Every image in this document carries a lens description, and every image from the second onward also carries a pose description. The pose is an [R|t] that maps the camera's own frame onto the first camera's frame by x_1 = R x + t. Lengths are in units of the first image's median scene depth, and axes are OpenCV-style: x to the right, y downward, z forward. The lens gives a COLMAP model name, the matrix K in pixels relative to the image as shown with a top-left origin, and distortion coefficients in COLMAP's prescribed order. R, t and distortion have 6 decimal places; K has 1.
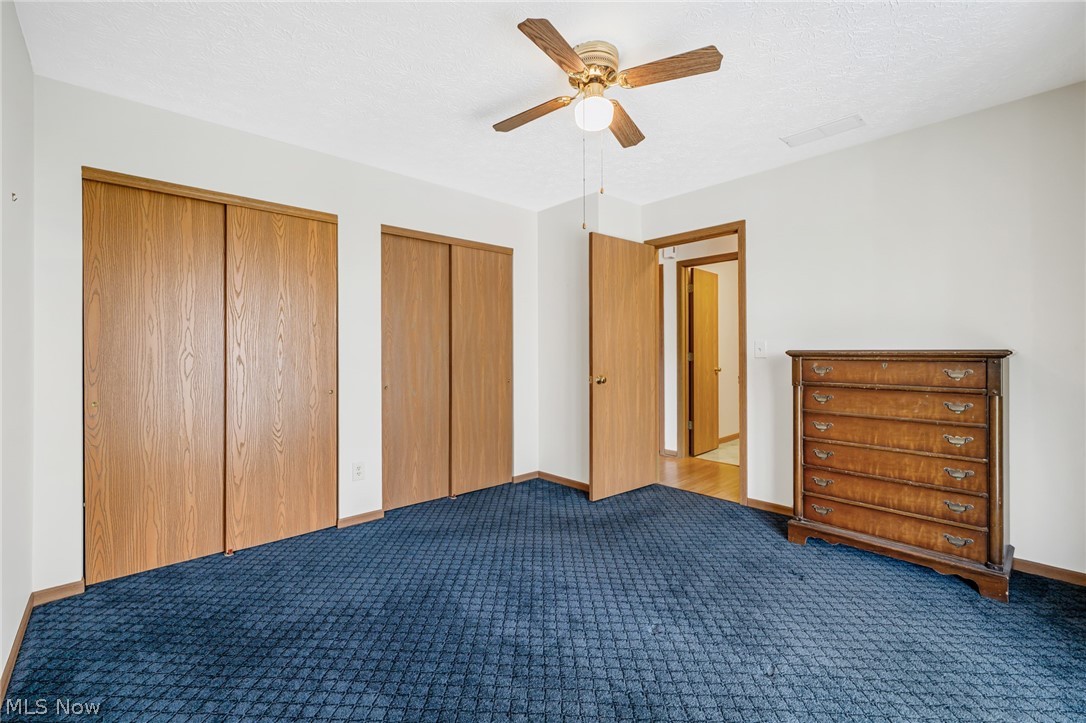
lens RADIAL K [[461.6, 0, 543.3], [0, 461.6, 355.0], [0, 0, 1]] dist [-0.000198, 0.000123]
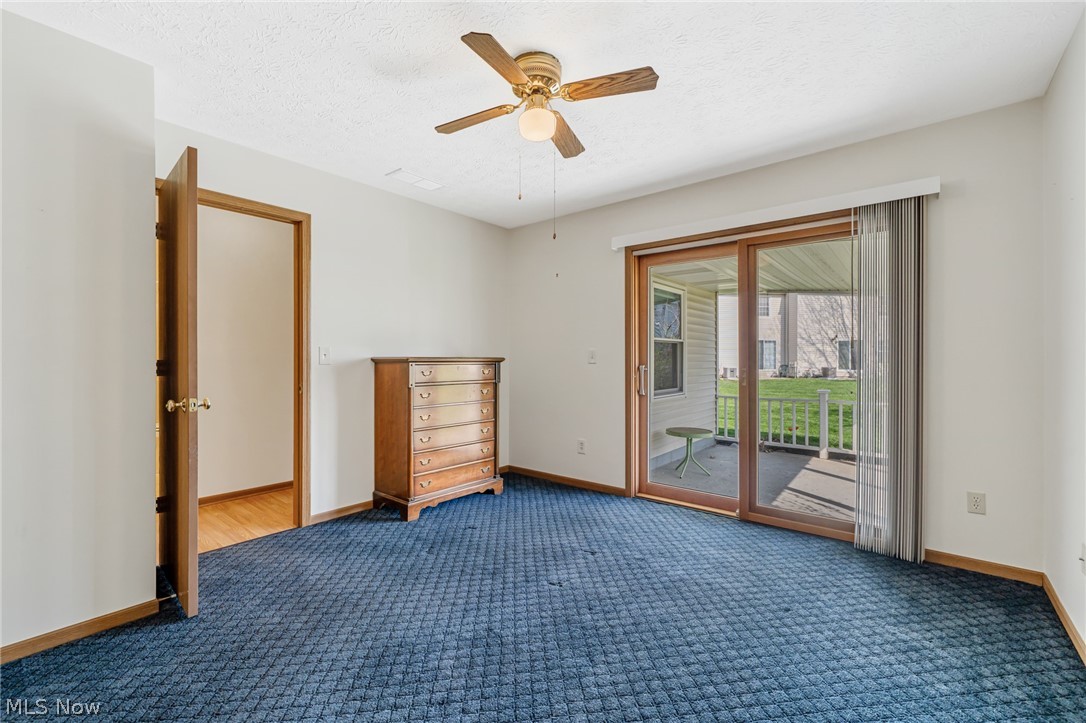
lens RADIAL K [[461.6, 0, 543.3], [0, 461.6, 355.0], [0, 0, 1]] dist [-0.000198, 0.000123]
pose [[-0.134056, 0.016668, 0.990834, -0.851135], [0.005790, 0.999855, -0.016037, 0.010274], [-0.990957, 0.003587, -0.134133, 1.052184]]
